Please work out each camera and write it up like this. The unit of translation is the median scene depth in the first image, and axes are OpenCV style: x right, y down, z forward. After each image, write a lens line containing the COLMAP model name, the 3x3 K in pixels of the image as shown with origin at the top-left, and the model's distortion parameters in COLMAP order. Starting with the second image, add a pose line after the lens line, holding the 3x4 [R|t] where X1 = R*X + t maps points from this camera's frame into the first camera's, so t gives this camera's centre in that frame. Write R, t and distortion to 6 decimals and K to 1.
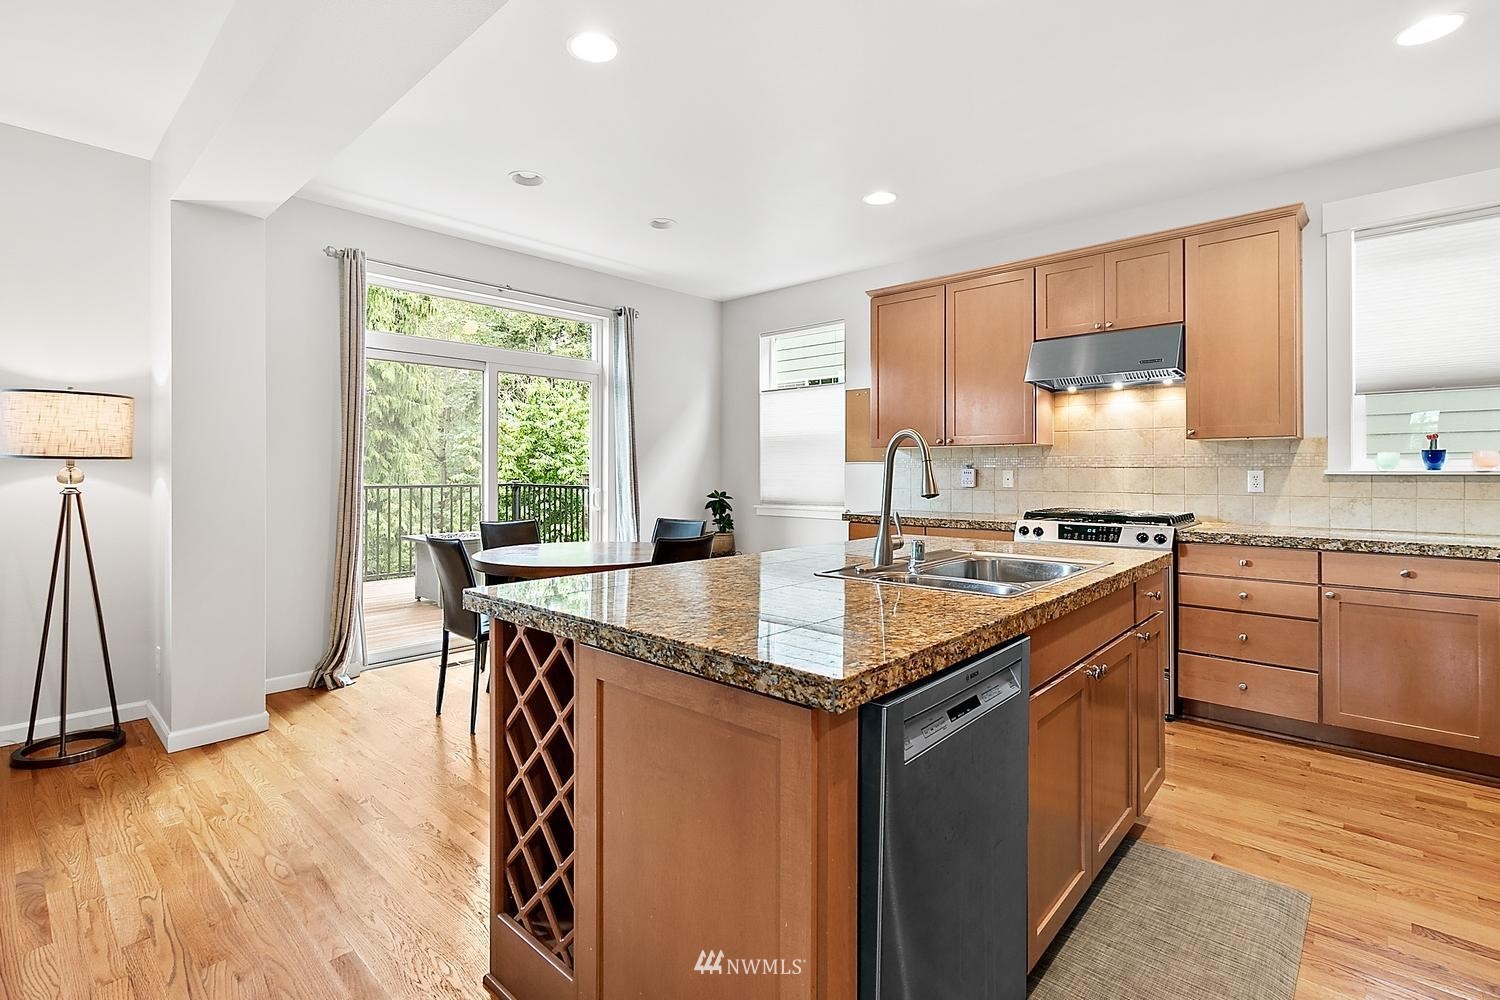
lens RADIAL K [[696.5, 0, 749.4], [0, 696.5, 468.0], [0, 0, 1]] dist [0.002635, -0.000345]
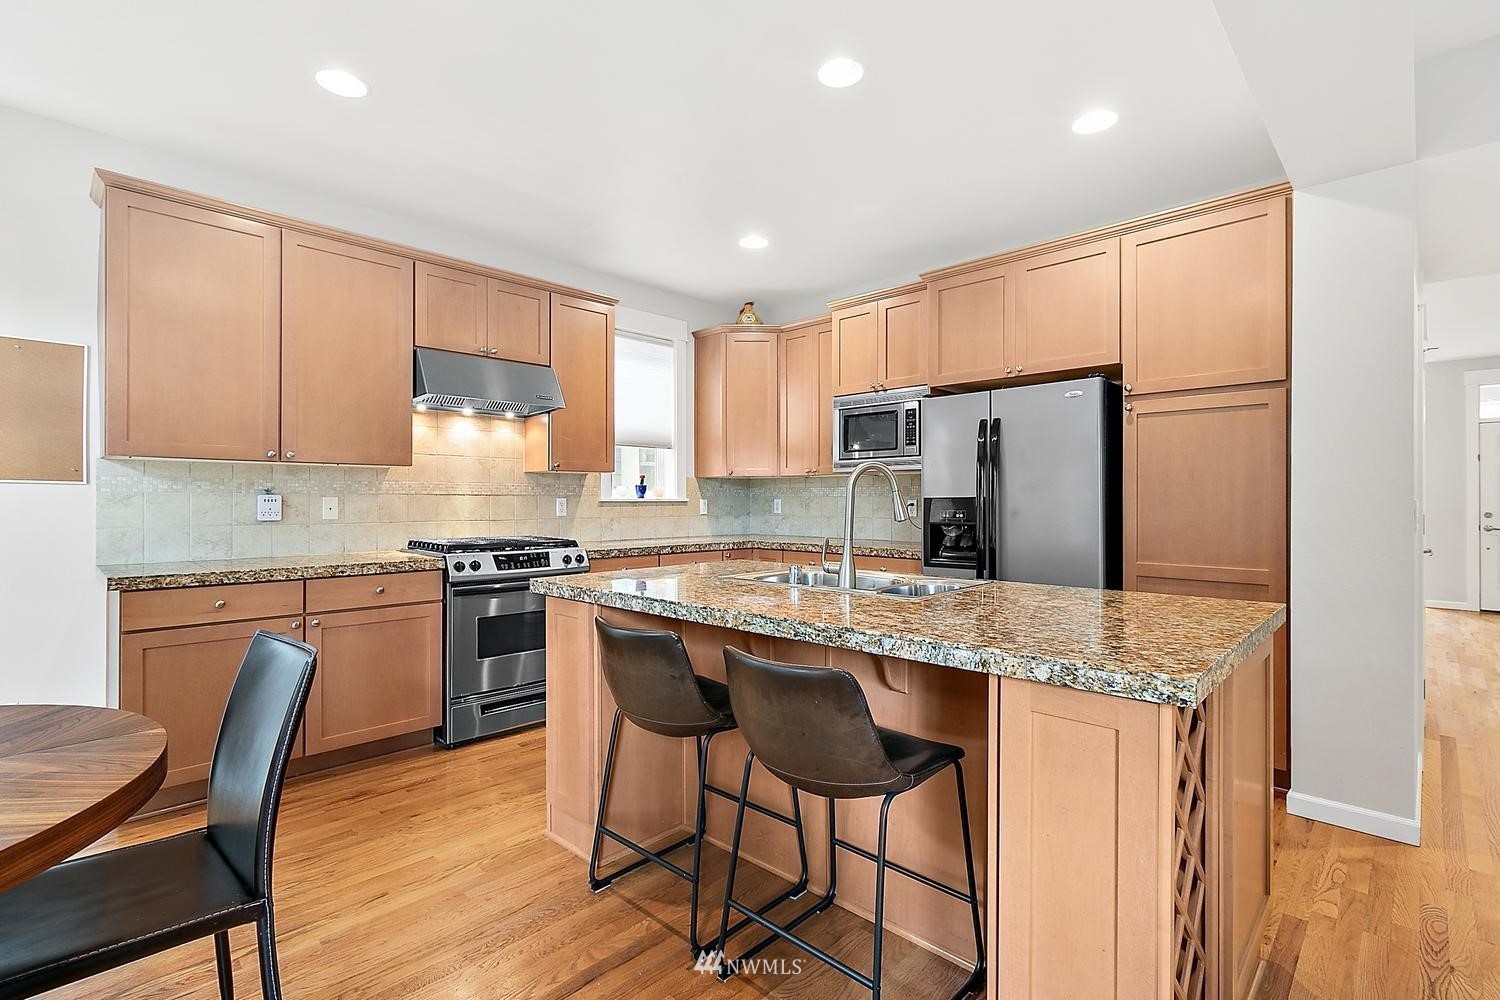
lens RADIAL K [[698.8, 0, 749.4], [0, 698.8, 497.2], [0, 0, 1]] dist [0.000616, 0.000161]
pose [[0.026494, 0.003128, 0.999644, -0.461373], [-0.006254, 0.999976, -0.002963, 0.003118], [-0.999629, -0.006173, 0.026513, 0.600566]]
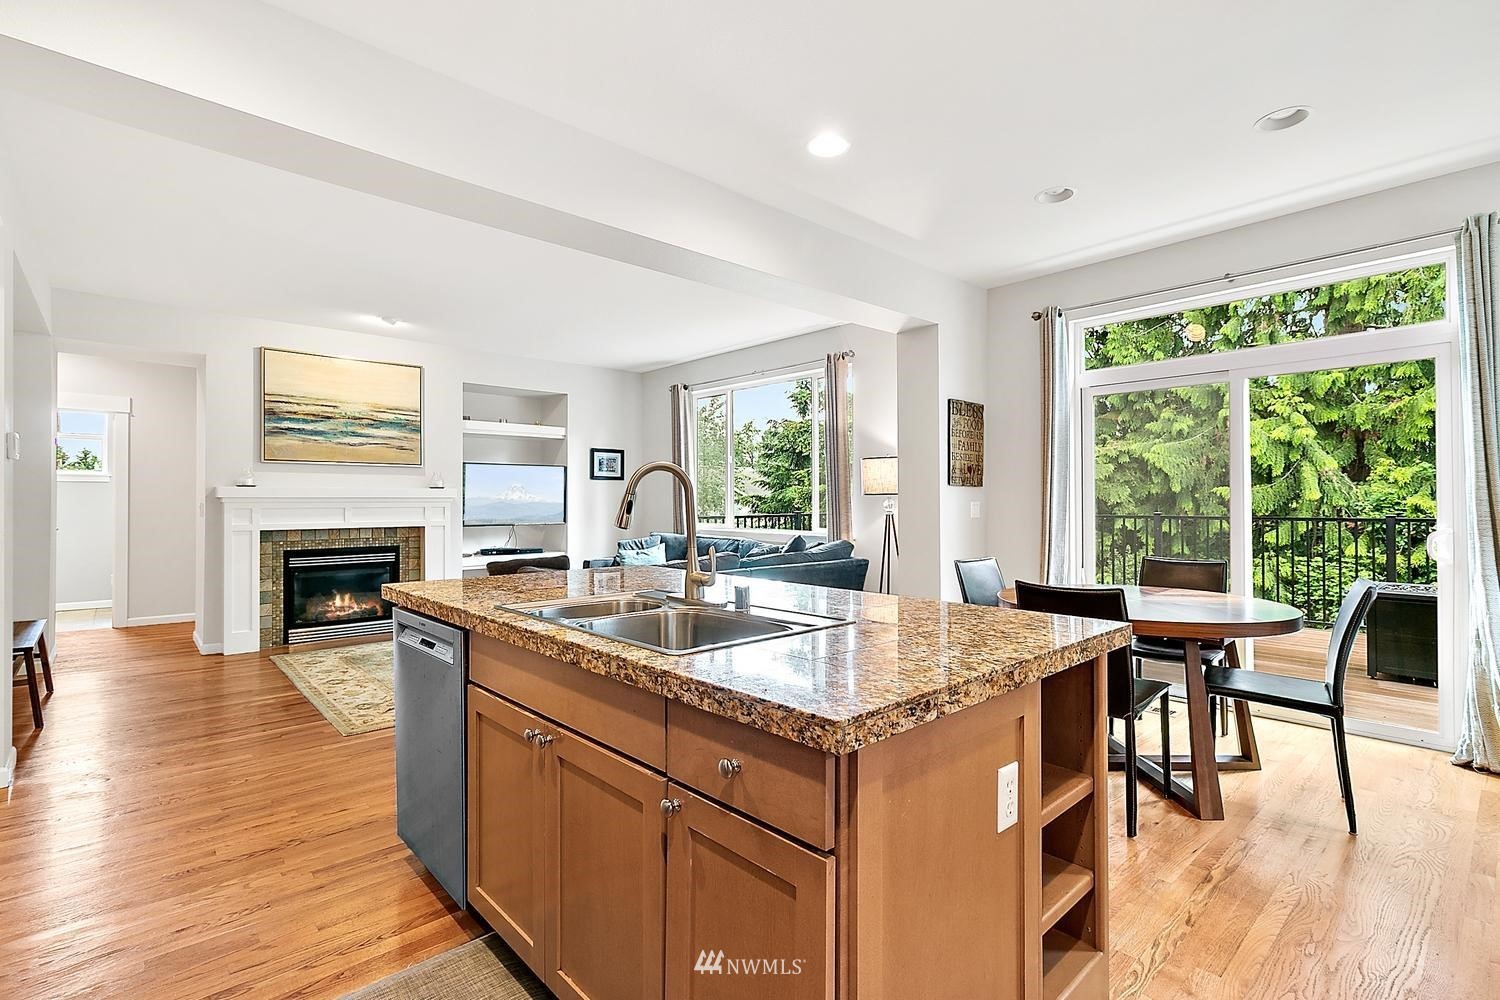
lens RADIAL K [[696.0, 0, 753.4], [0, 696.0, 499.1], [0, 0, 1]] dist [0.001346, 0.000214]
pose [[-0.087820, -0.004834, -0.996125, 0.618714], [0.008489, 0.999948, -0.005601, 0.005516], [0.996100, -0.008948, -0.087774, 0.627310]]
